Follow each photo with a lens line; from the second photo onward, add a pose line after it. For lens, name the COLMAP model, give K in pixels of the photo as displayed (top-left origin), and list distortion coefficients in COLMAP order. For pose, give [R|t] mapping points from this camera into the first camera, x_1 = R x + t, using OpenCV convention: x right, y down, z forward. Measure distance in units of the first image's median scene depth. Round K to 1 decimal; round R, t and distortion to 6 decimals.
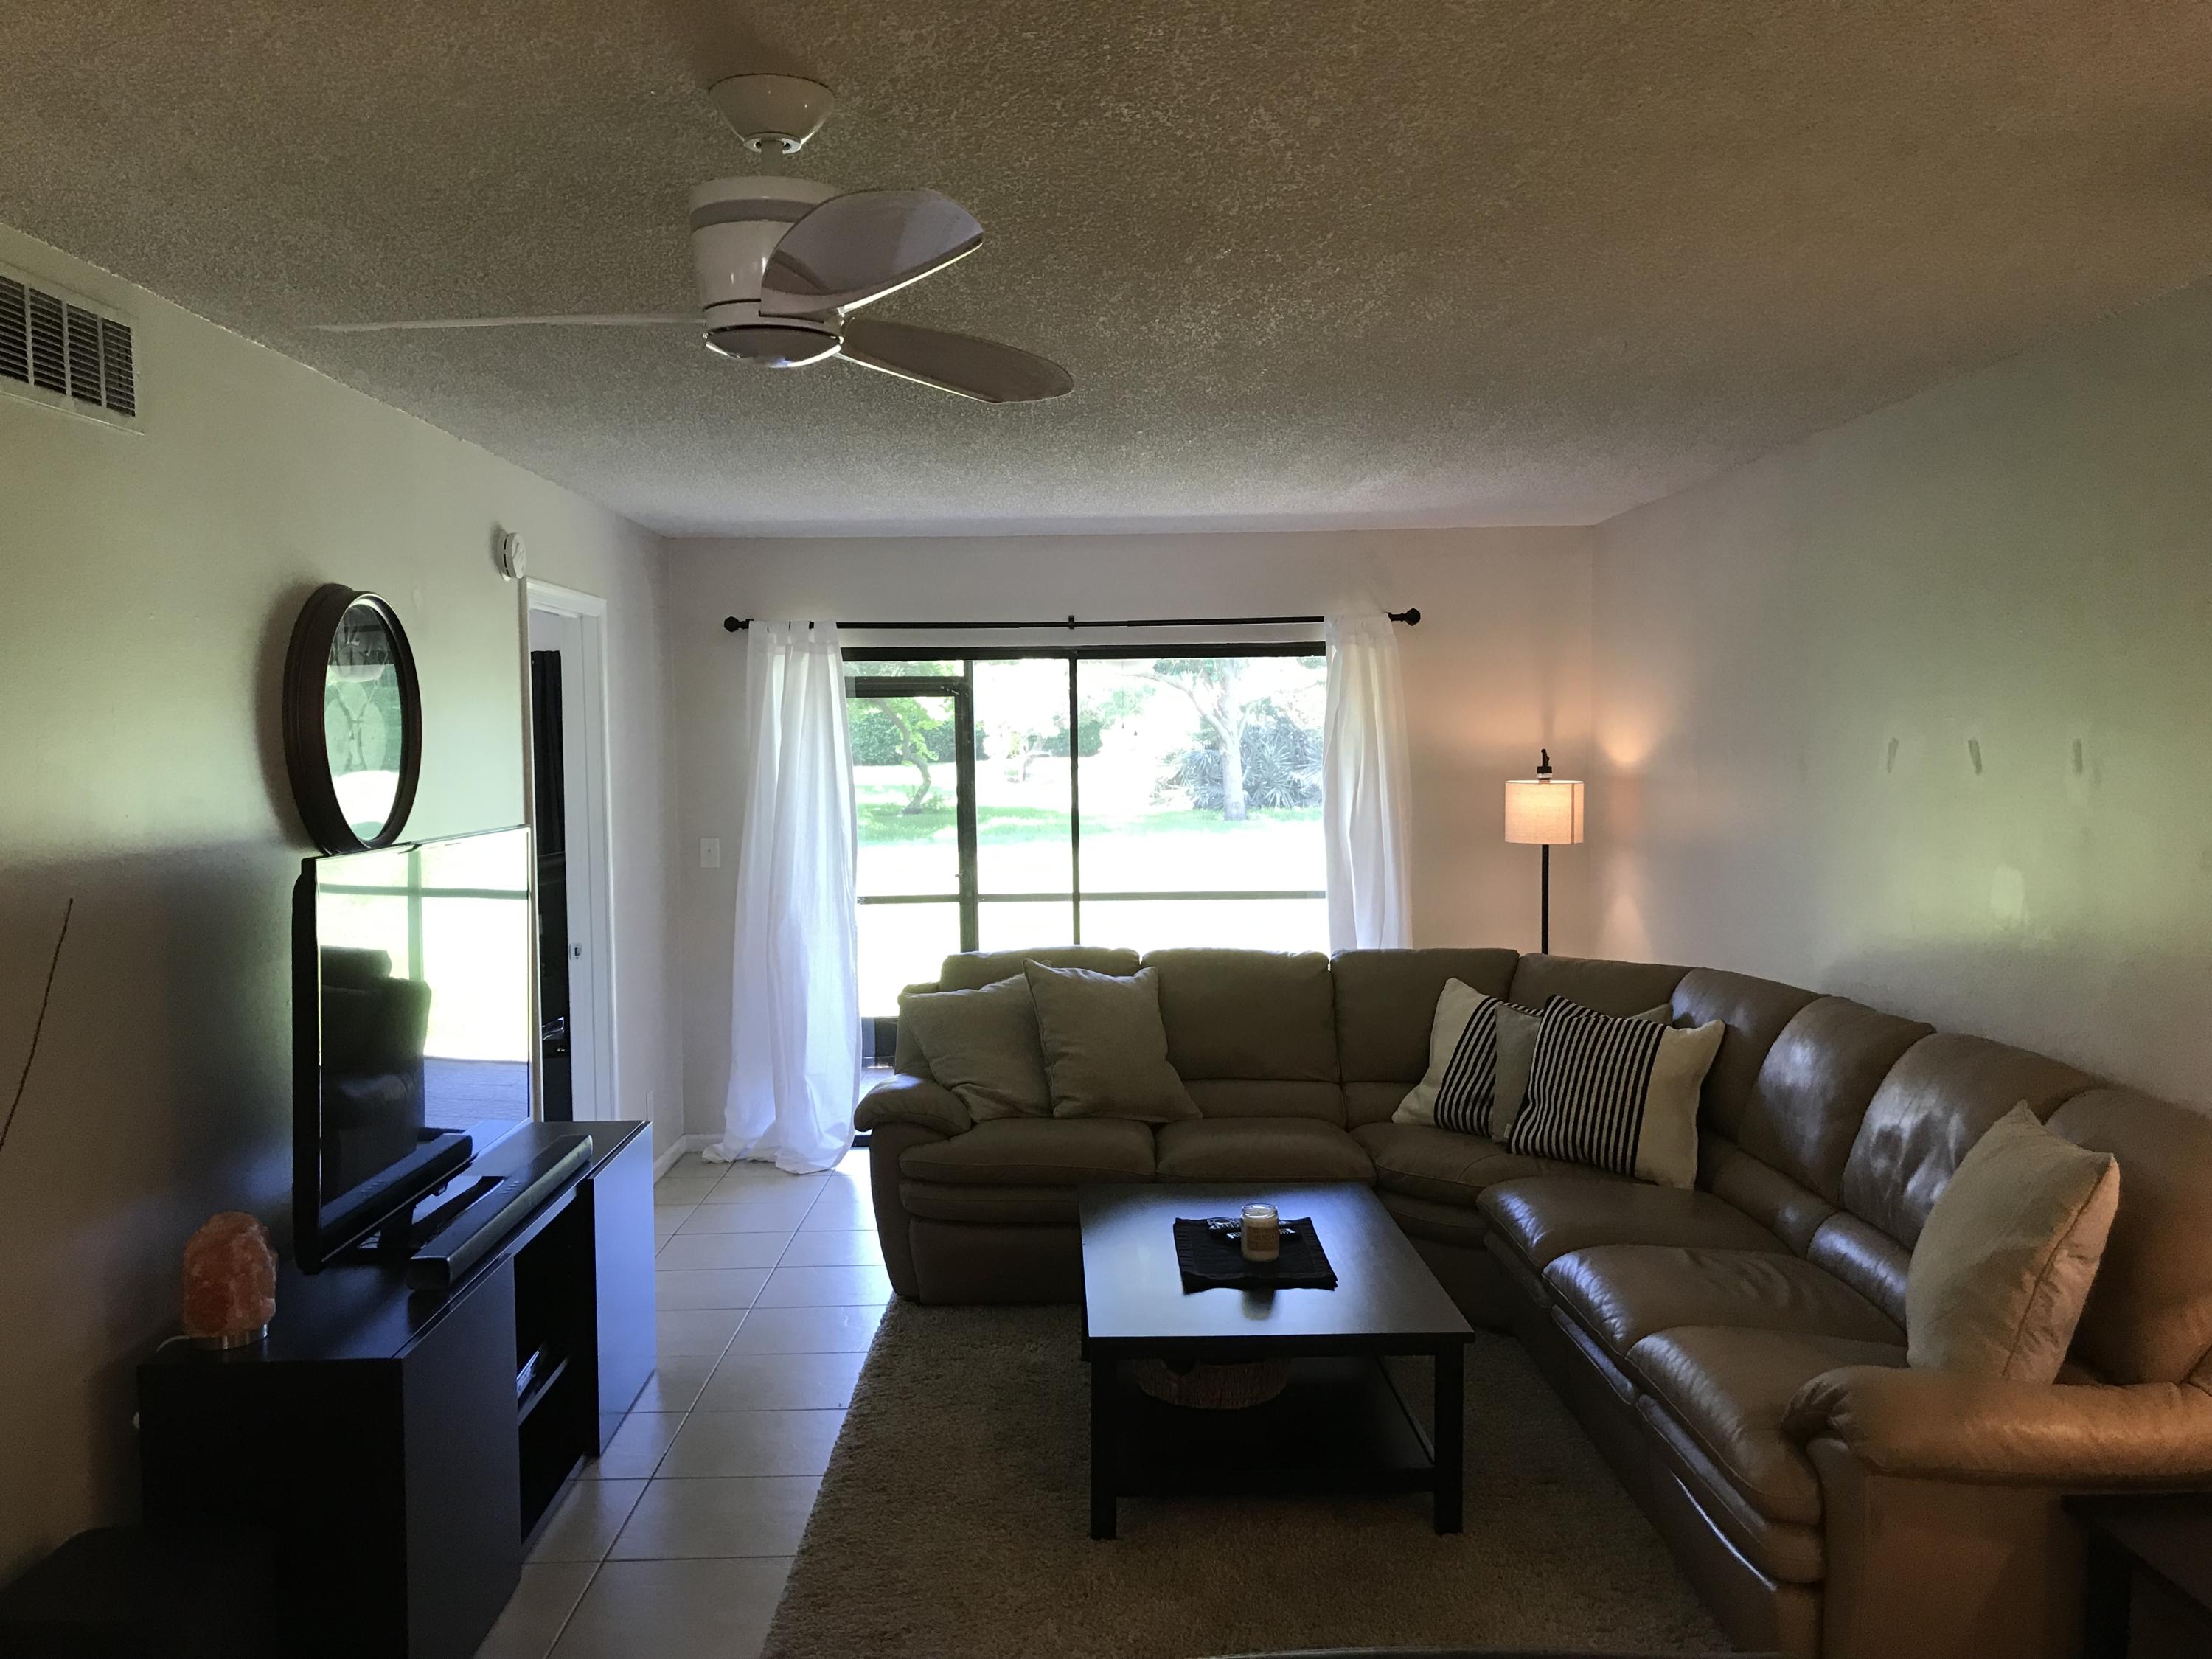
lens RADIAL K [[1824.9, 0, 1072.9], [0, 1824.9, 799.8], [0, 0, 1]] dist [0.054040, -0.065007]
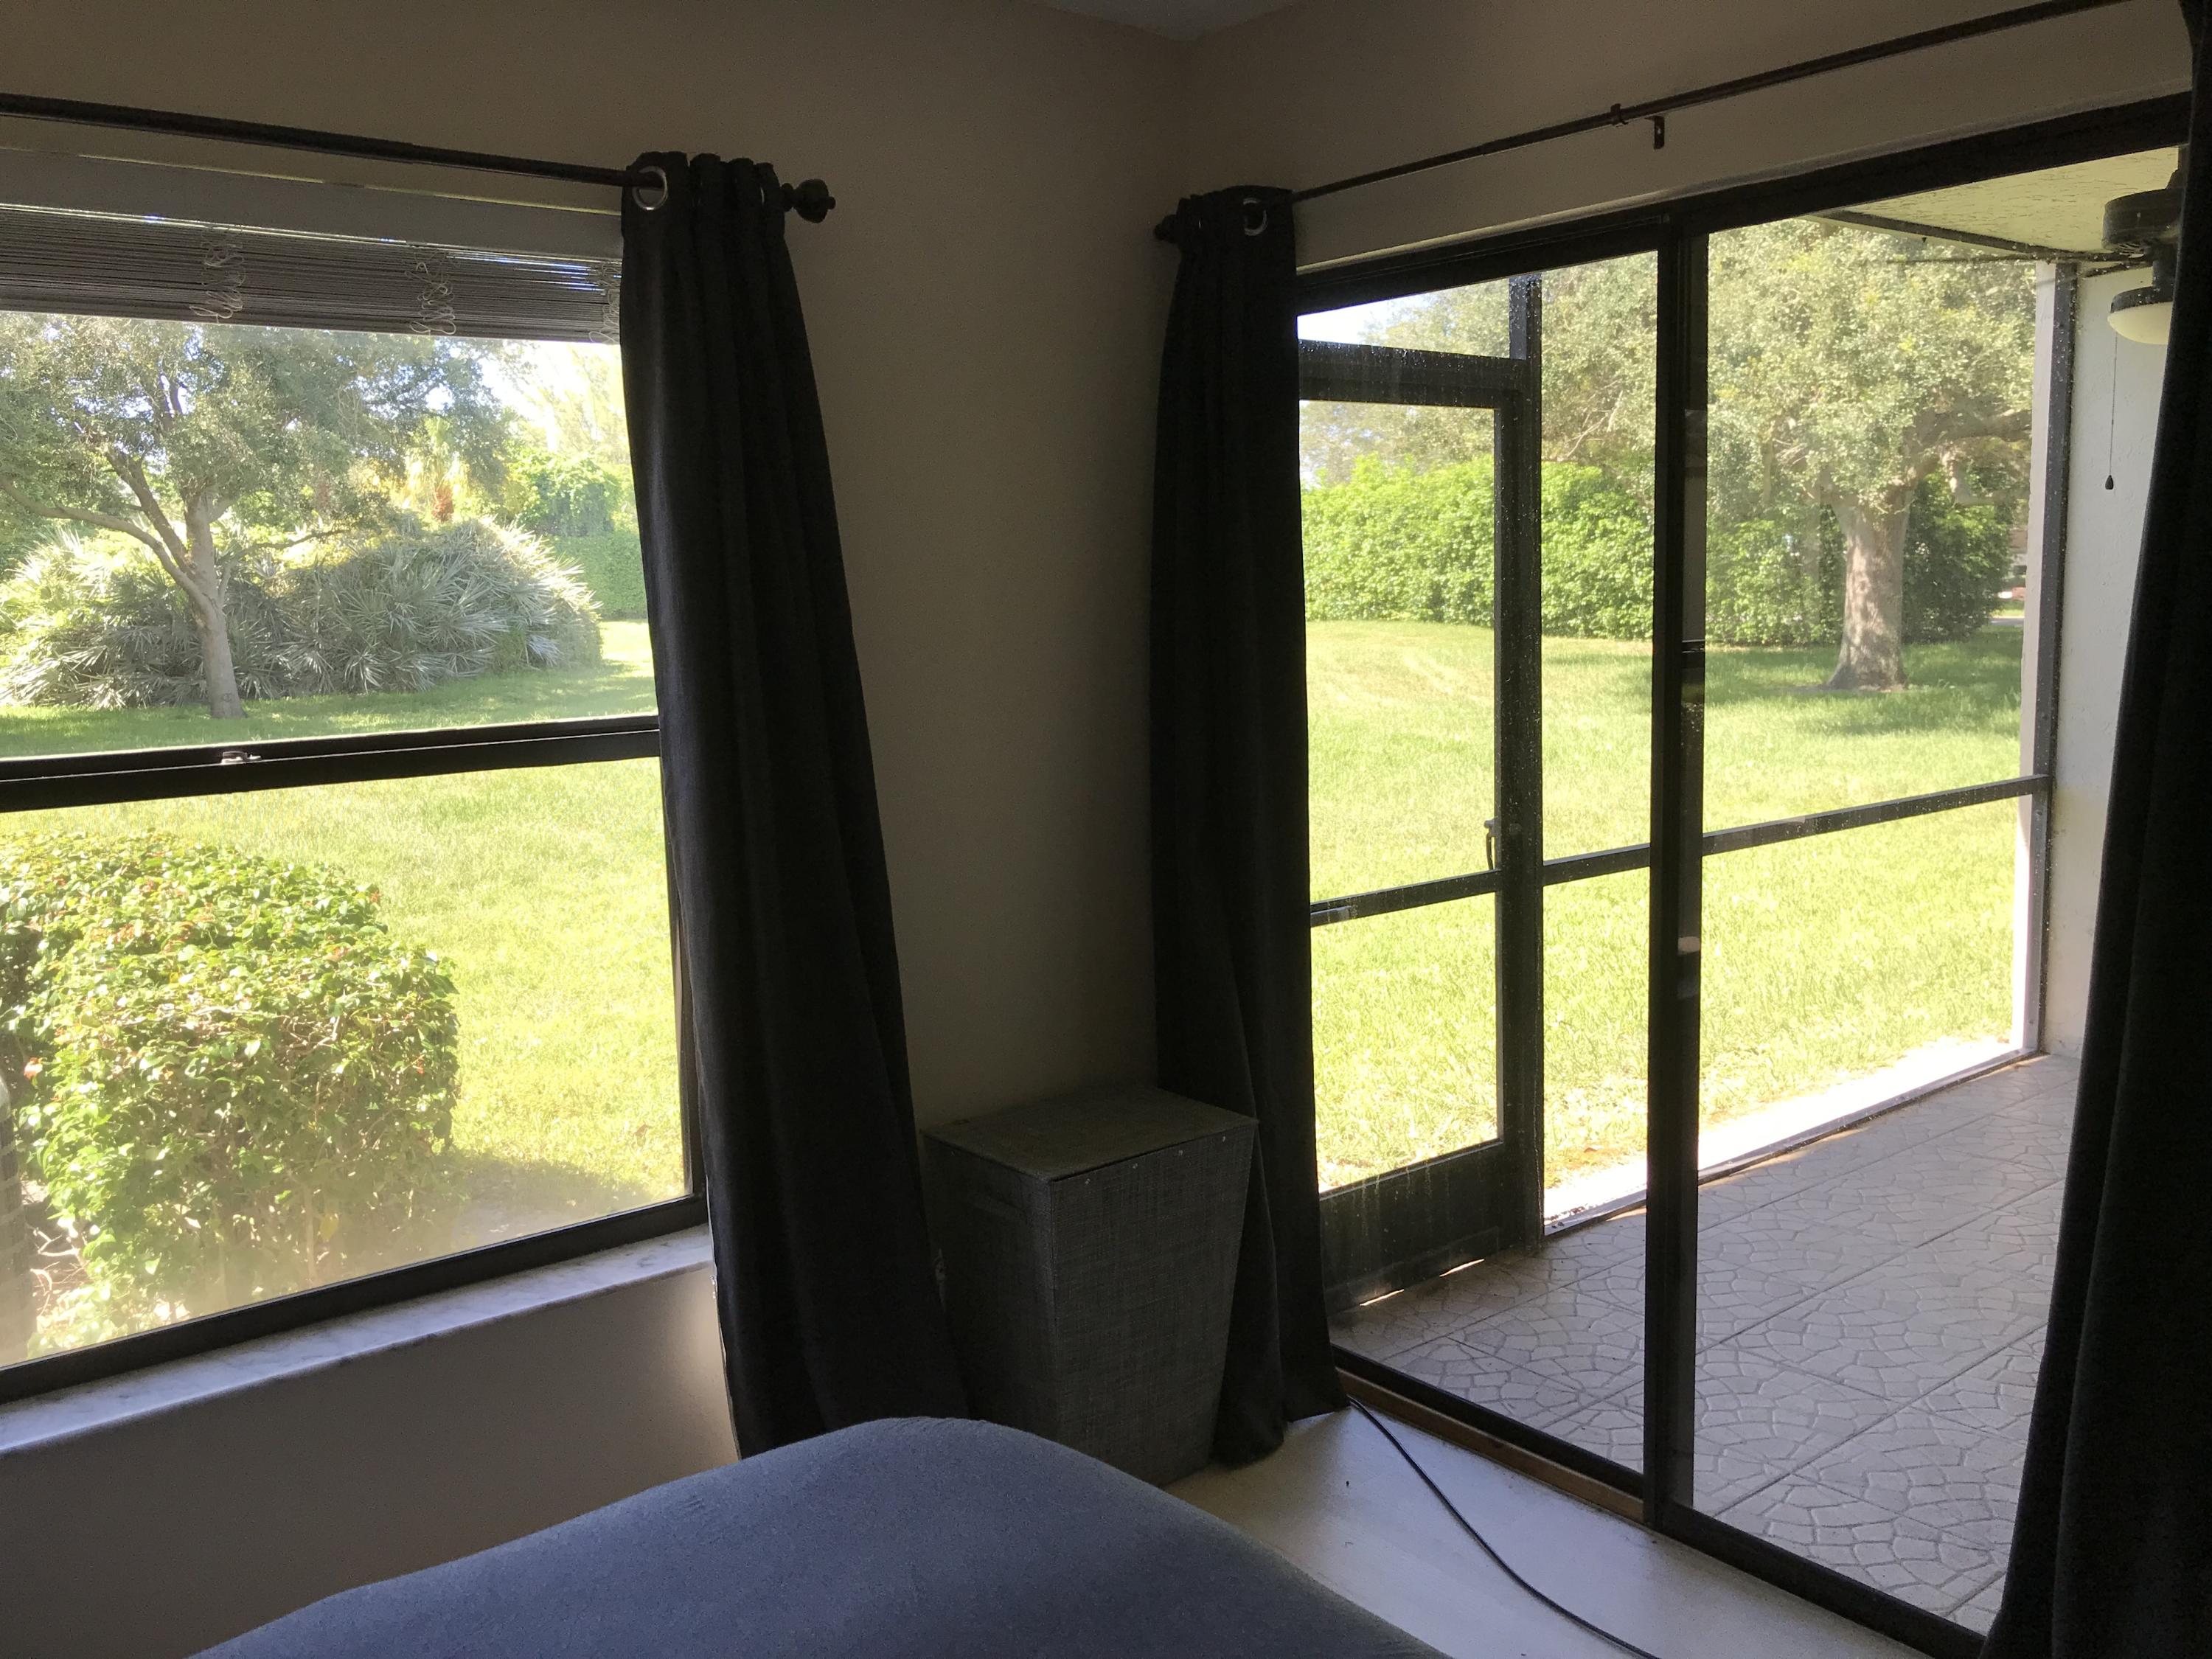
lens RADIAL K [[1824.9, 0, 1095.5], [0, 1824.9, 843.7], [0, 0, 1]] dist [0.054040, -0.065007]
pose [[0.777416, -0.097684, 0.621355, -0.783137], [0.041687, 0.993697, 0.104063, -0.008728], [-0.627604, -0.054998, 0.776588, 1.315121]]
